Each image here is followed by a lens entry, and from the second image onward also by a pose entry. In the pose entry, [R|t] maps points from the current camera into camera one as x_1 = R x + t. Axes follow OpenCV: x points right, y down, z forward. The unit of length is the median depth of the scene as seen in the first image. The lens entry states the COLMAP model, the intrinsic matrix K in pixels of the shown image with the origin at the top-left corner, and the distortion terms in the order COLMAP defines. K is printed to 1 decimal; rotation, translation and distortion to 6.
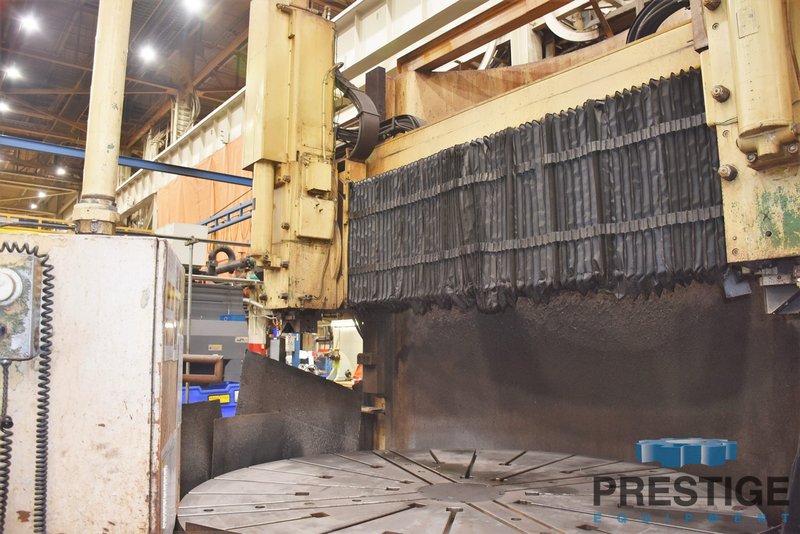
lens RADIAL K [[612.7, 0, 400.0], [0, 612.7, 267.0], [0, 0, 1]] dist [-0.189658, 0.115826]
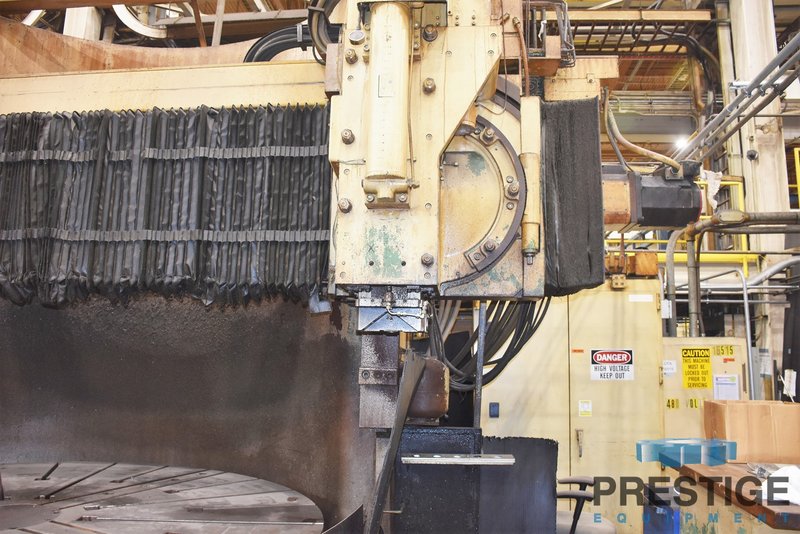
lens RADIAL K [[612.7, 0, 400.0], [0, 612.7, 267.0], [0, 0, 1]] dist [-0.189658, 0.115826]
pose [[0.672832, 0.116295, 0.730597, -0.155204], [-0.109818, 0.992326, -0.056822, 0.009952], [-0.731599, -0.042001, 0.680440, 0.061935]]
